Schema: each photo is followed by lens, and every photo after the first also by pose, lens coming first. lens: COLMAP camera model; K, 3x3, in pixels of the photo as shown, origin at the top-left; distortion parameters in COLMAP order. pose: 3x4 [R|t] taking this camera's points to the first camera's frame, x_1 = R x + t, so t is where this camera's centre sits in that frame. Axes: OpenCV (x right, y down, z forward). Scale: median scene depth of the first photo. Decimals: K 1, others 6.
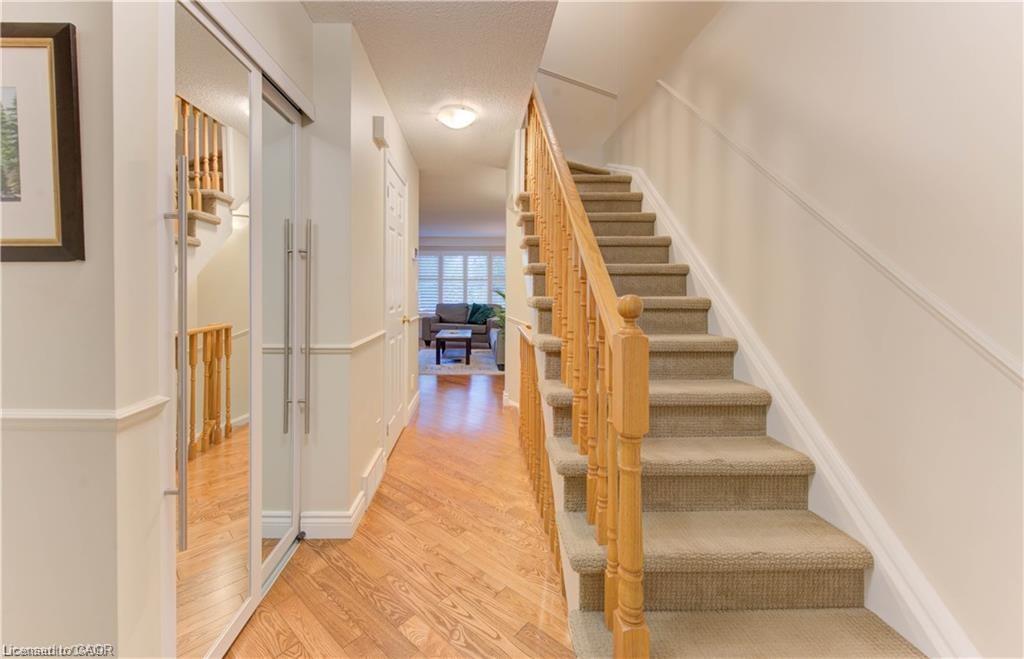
lens RADIAL K [[395.1, 0, 496.0], [0, 395.1, 297.1], [0, 0, 1]] dist [0.000254, -0.002517]
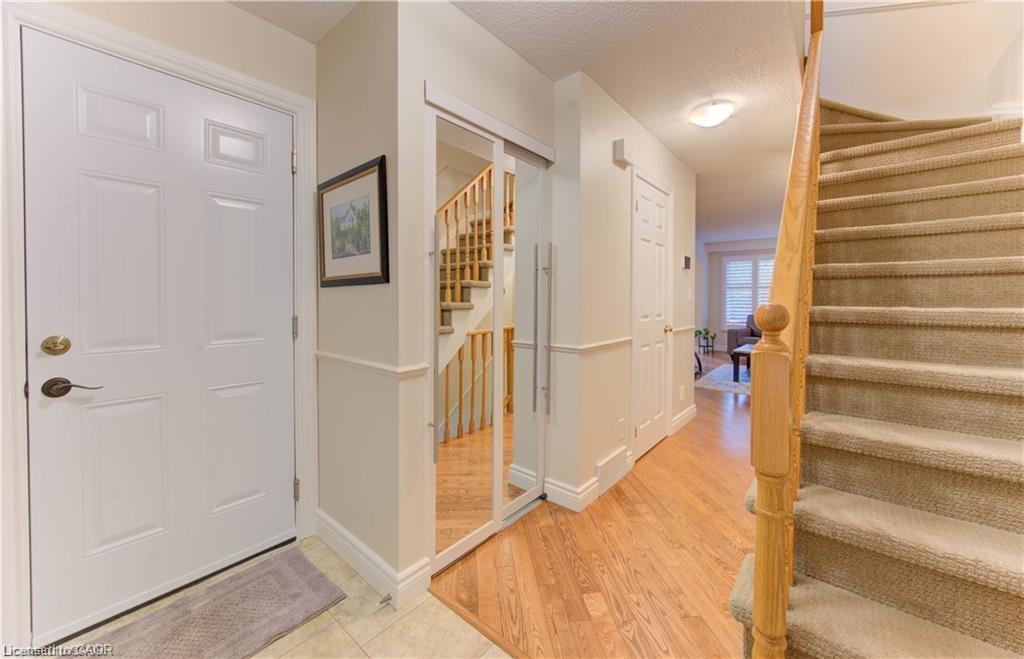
lens RADIAL K [[395.1, 0, 529.0], [0, 395.1, 305.0], [0, 0, 1]] dist [0.000254, -0.002517]
pose [[0.753410, 0.005901, -0.657524, 0.292947], [-0.009230, 0.999956, -0.001601, 0.002536], [0.657486, 0.007275, 0.753432, 0.022574]]
